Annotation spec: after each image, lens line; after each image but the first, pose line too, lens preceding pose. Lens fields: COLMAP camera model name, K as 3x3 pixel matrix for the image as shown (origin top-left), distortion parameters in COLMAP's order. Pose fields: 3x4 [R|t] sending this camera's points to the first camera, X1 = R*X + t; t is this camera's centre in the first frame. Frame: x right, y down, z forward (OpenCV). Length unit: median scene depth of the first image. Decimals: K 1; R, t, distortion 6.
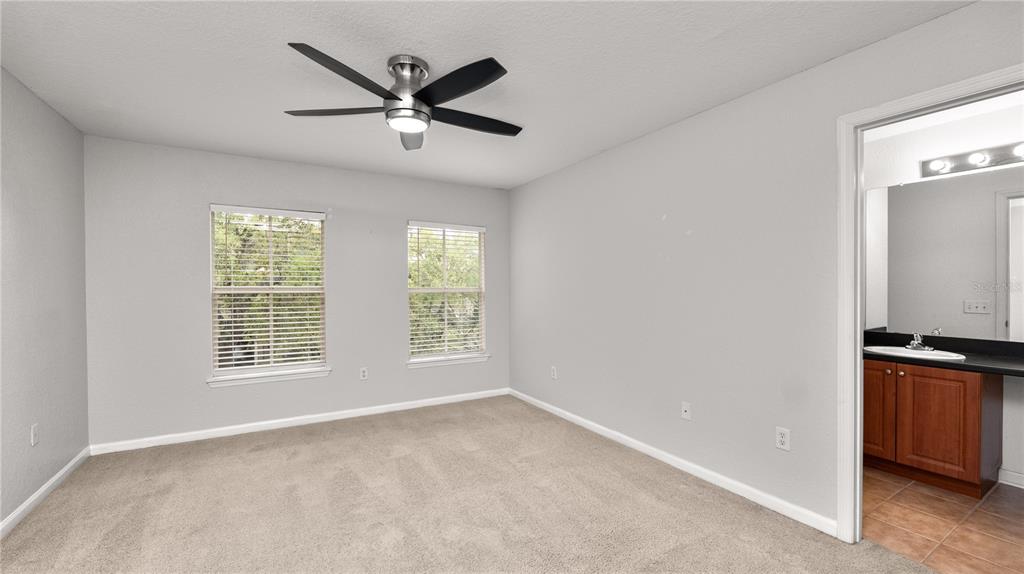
lens RADIAL K [[416.4, 0, 513.6], [0, 416.4, 289.0], [0, 0, 1]] dist [-0.010912, 0.000429]
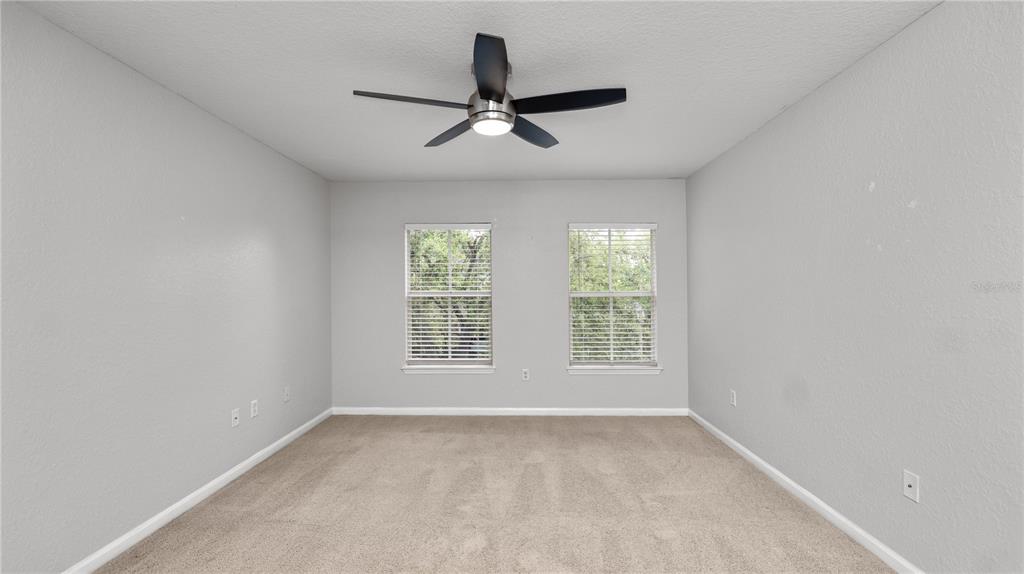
lens RADIAL K [[416.4, 0, 514.1], [0, 416.4, 285.3], [0, 0, 1]] dist [-0.010912, 0.000429]
pose [[0.851255, -0.009787, -0.524660, 0.202374], [0.001025, 0.999855, -0.016989, -0.001984], [0.524750, 0.013925, 0.851142, 0.124927]]
